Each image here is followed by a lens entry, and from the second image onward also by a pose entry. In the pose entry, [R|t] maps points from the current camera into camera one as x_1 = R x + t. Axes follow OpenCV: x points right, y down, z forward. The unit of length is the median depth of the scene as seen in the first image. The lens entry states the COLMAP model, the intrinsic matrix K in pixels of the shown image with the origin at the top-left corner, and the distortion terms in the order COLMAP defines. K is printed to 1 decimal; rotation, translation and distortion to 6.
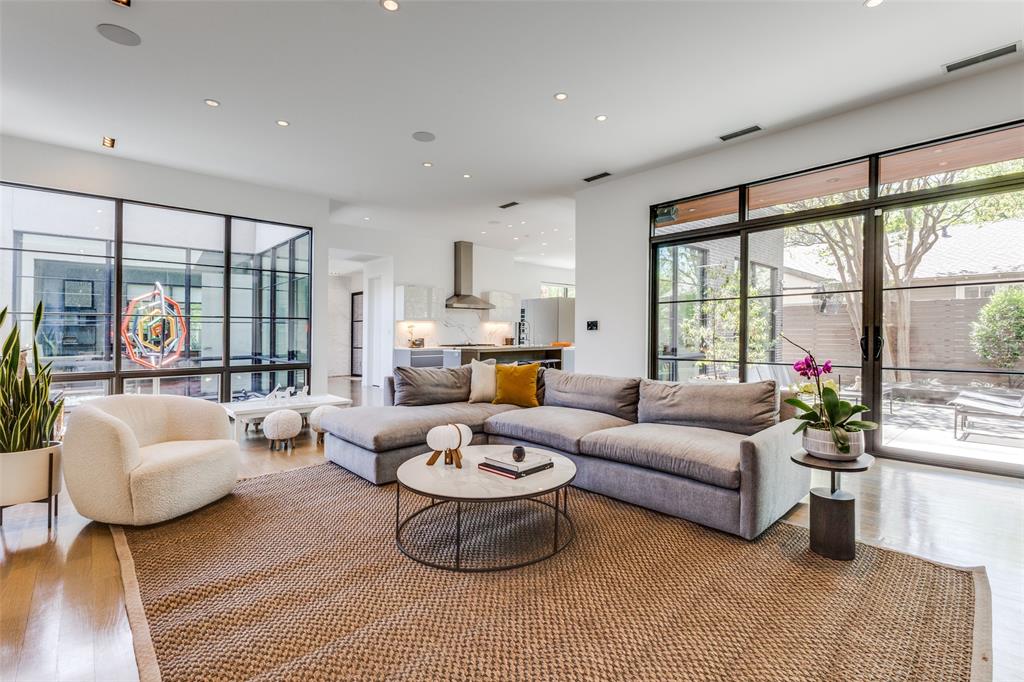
lens RADIAL K [[463.4, 0, 510.5], [0, 463.4, 332.9], [0, 0, 1]] dist [0.004969, -0.000203]
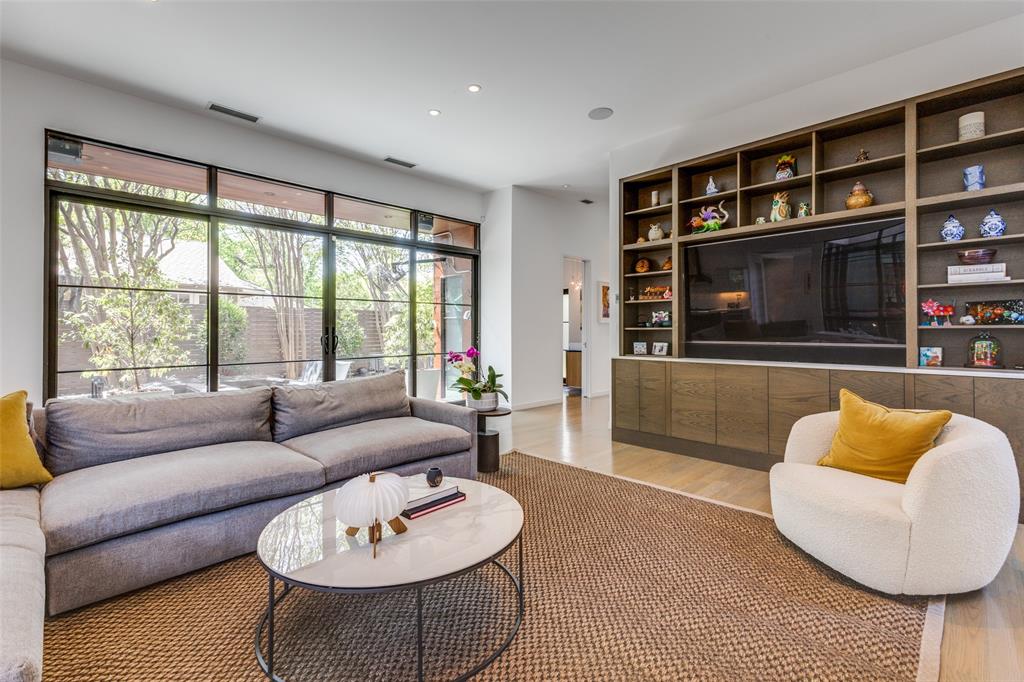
lens RADIAL K [[463.4, 0, 510.0], [0, 463.4, 340.5], [0, 0, 1]] dist [0.004969, -0.000203]
pose [[-0.042605, -0.016035, 0.998963, -0.473887], [-0.002085, 0.999870, 0.015961, 0.000938], [-0.999090, -0.001403, -0.042633, 0.523198]]
